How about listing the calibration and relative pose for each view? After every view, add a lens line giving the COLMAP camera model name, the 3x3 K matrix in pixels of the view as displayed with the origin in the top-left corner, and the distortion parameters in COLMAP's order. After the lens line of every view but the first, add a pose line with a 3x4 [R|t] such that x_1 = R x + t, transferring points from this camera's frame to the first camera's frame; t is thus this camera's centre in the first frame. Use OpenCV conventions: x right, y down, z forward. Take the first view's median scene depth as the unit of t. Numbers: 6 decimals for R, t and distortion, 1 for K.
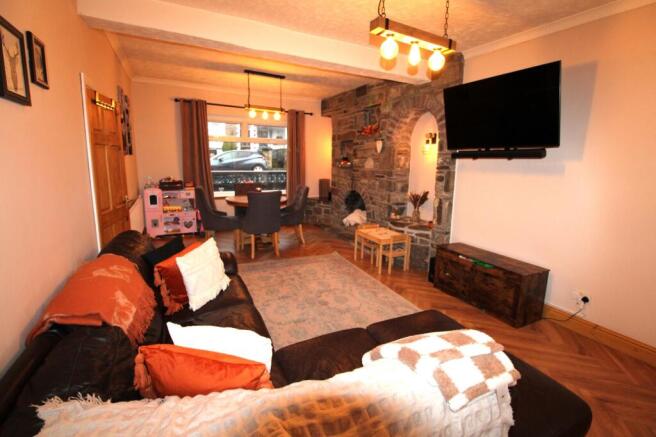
lens RADIAL K [[306.4, 0, 329.7], [0, 306.4, 208.4], [0, 0, 1]] dist [-0.022744, -0.000453]
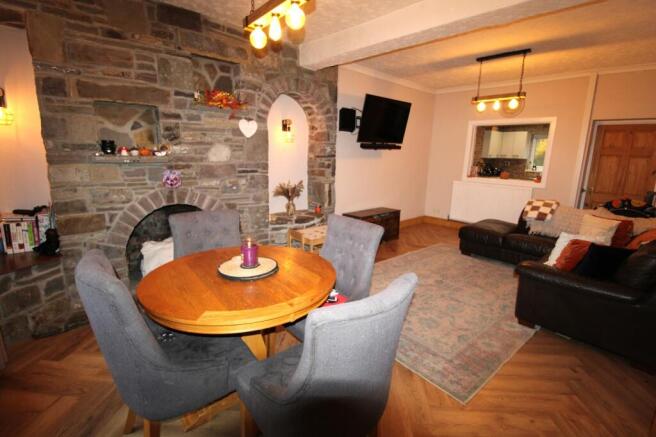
lens RADIAL K [[306.4, 0, 329.7], [0, 306.4, 208.4], [0, 0, 1]] dist [-0.022744, -0.000453]
pose [[-0.271802, -0.203702, 0.940547, -0.609987], [0.120630, 0.962421, 0.243299, -0.183229], [-0.954763, 0.179587, -0.237015, 1.073005]]
